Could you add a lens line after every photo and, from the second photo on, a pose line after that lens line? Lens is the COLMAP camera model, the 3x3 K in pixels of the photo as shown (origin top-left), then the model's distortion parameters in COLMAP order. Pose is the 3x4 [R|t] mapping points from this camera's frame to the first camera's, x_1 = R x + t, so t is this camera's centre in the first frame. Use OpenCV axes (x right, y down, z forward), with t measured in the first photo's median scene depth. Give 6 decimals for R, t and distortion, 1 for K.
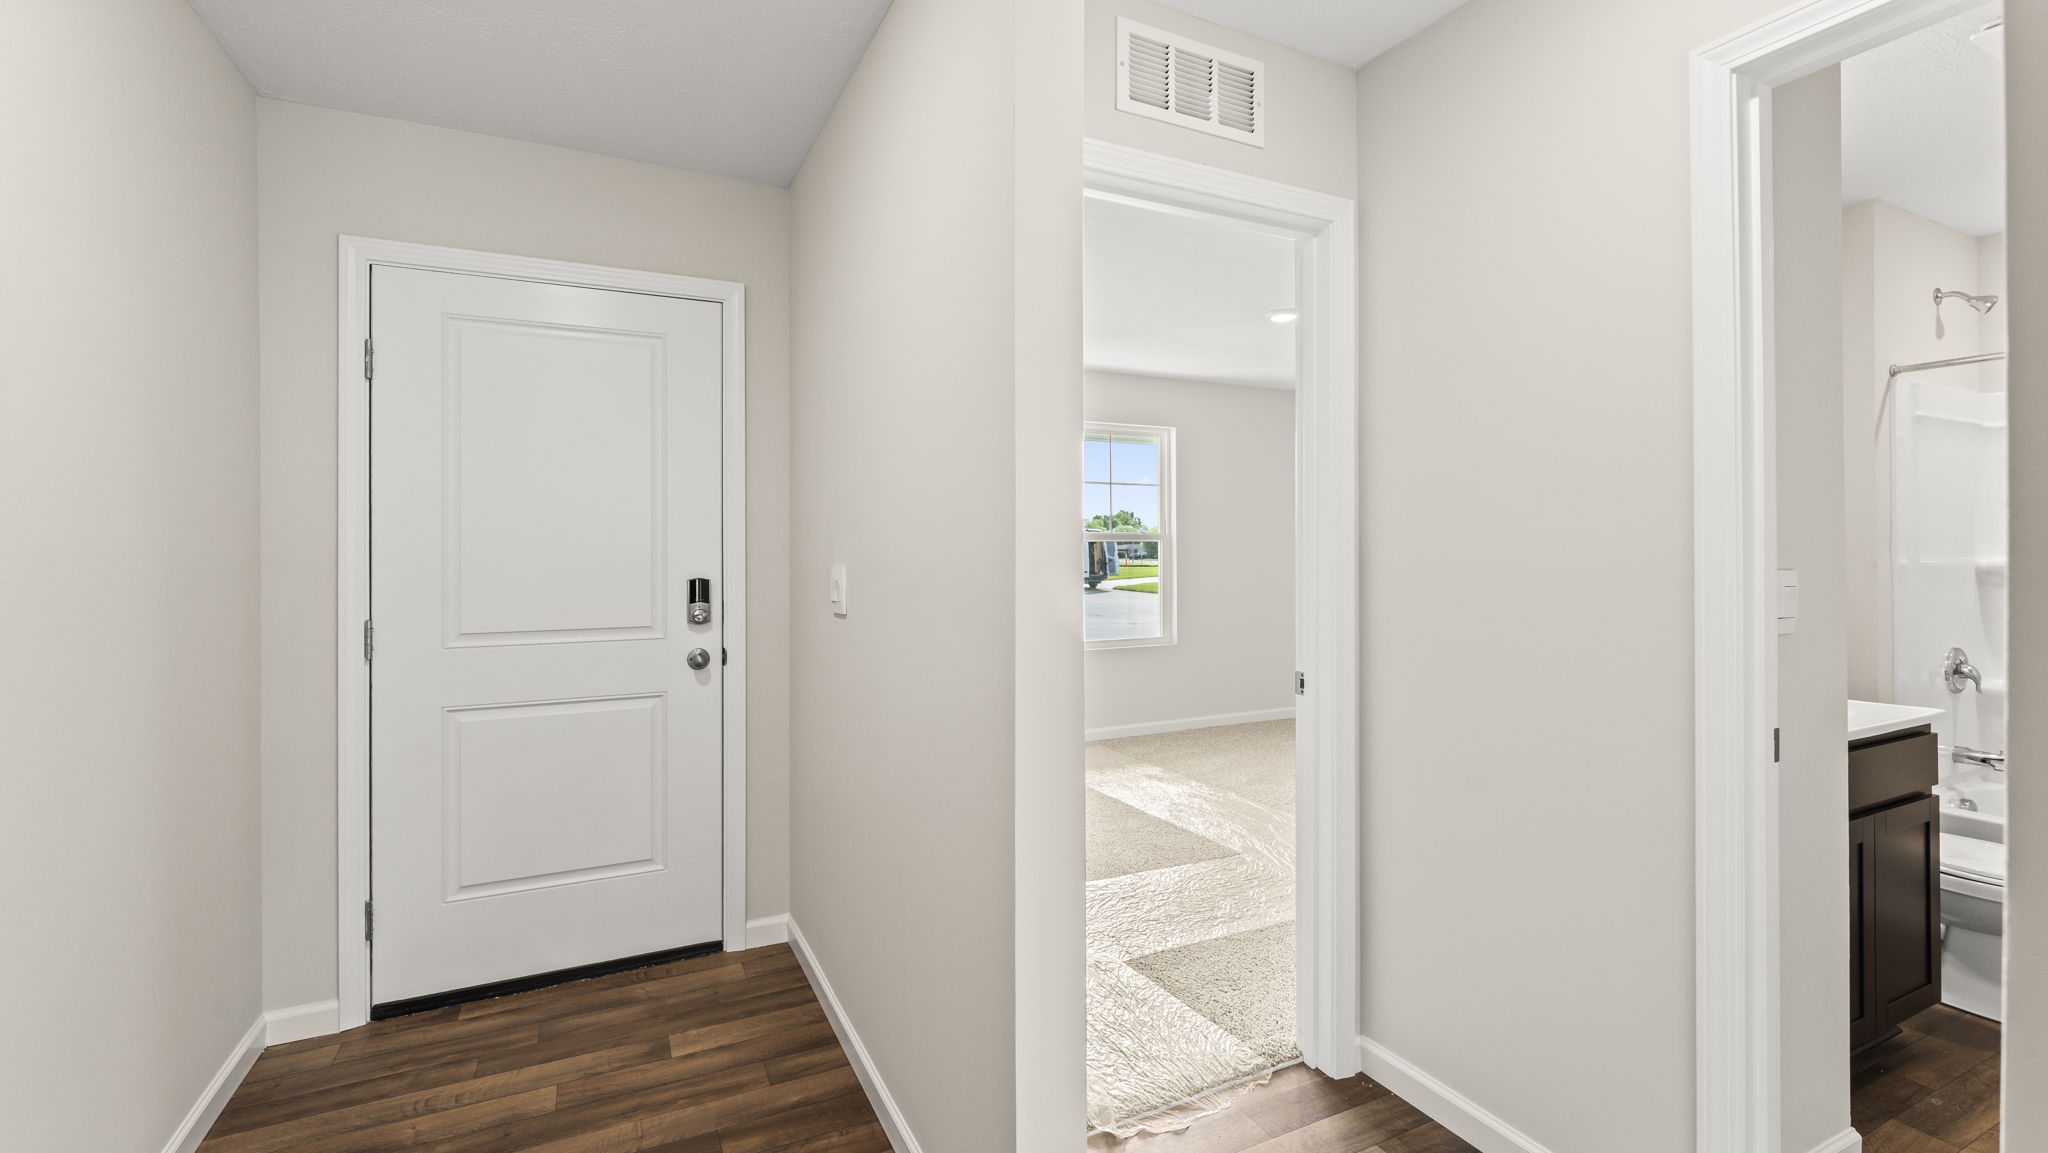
lens RADIAL K [[868.4, 0, 1021.9], [0, 868.4, 551.5], [0, 0, 1]] dist [-0.000459, -0.000142]
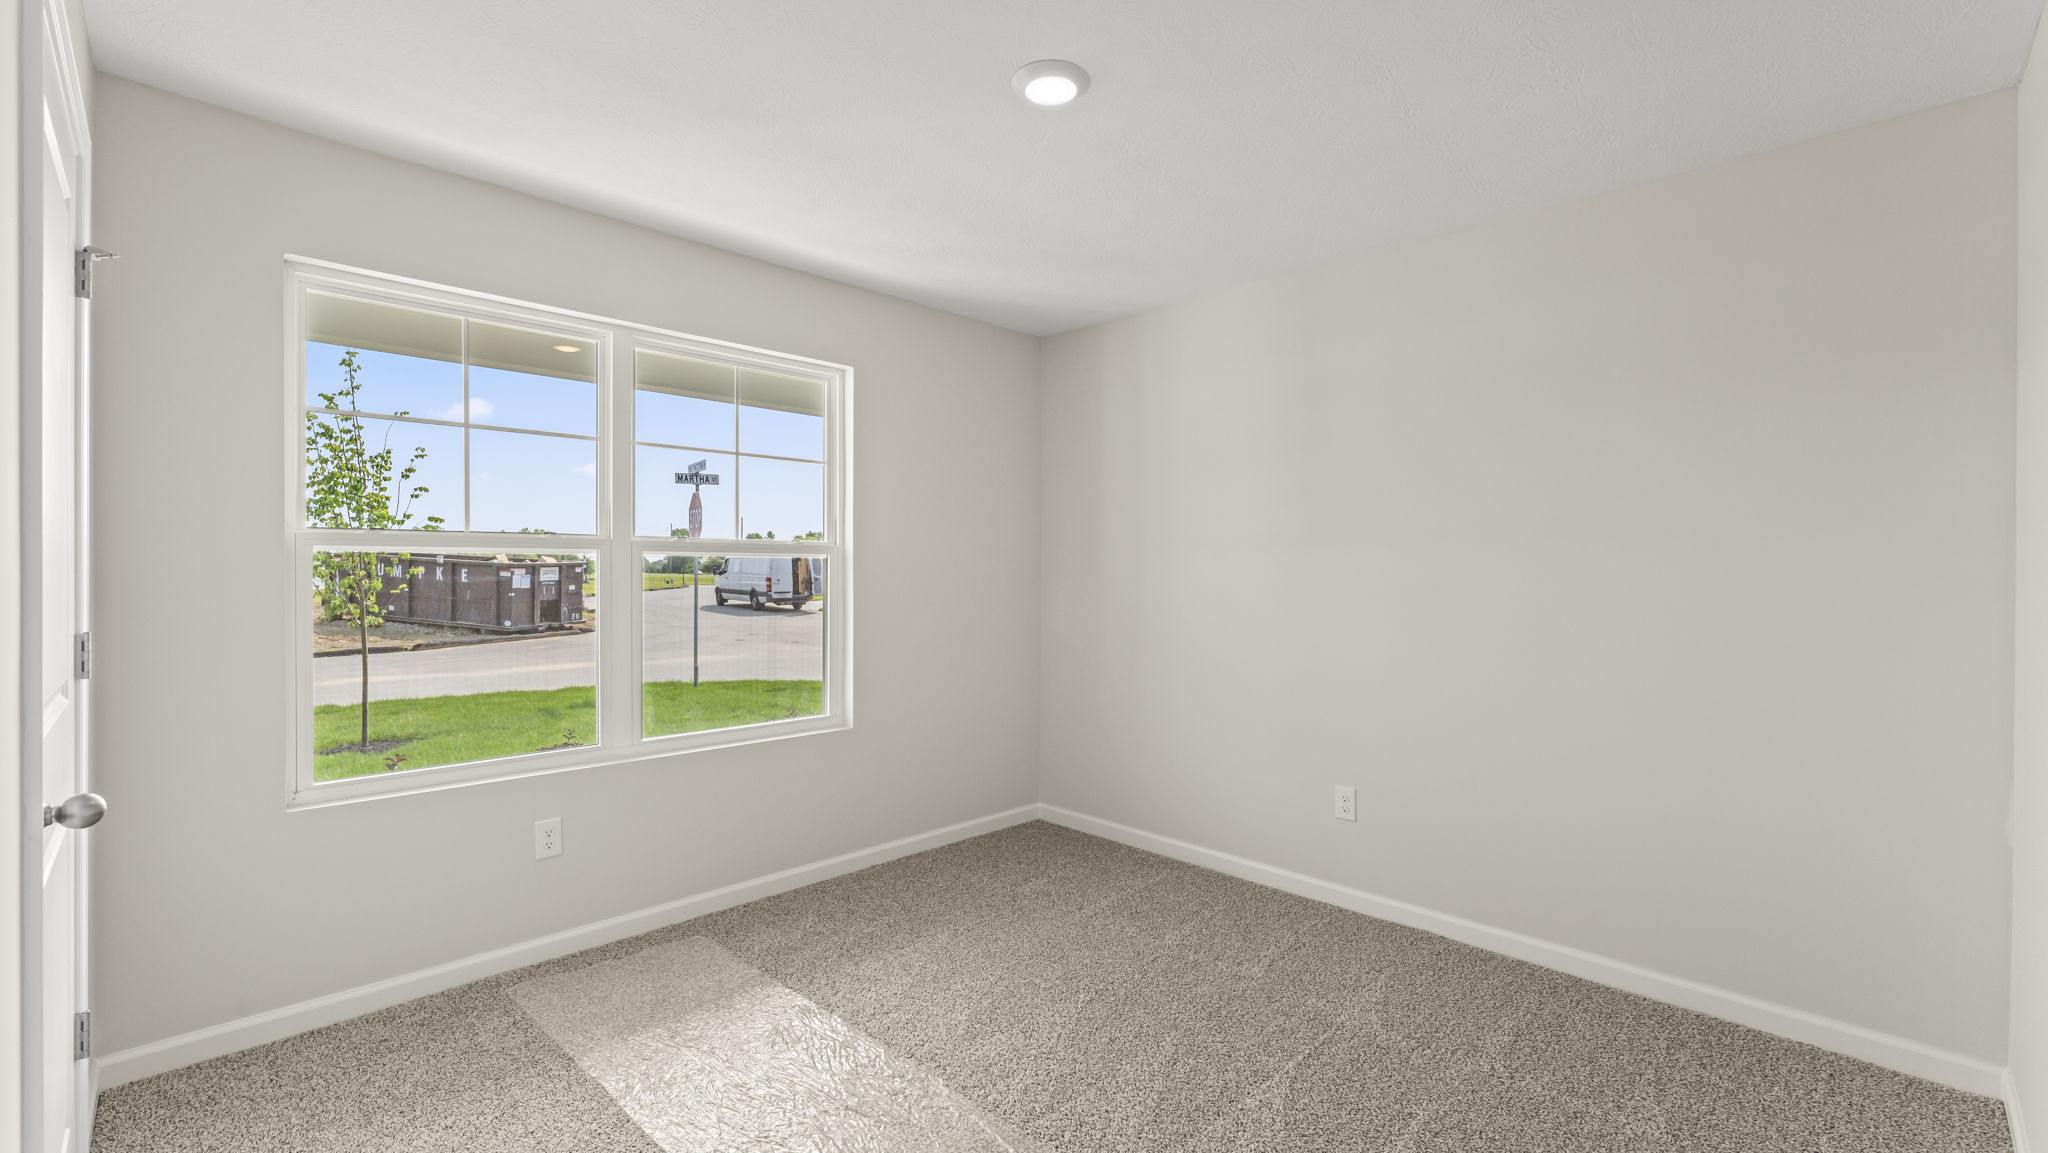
lens RADIAL K [[837.3, 0, 1024.0], [0, 837.3, 576.5], [0, 0, 1]] dist [0.001496, 0.000257]
pose [[0.945941, 0.005110, 0.324299, 0.084863], [-0.007778, 0.999946, 0.006931, -0.002666], [-0.324246, -0.009079, 0.945929, 0.344361]]
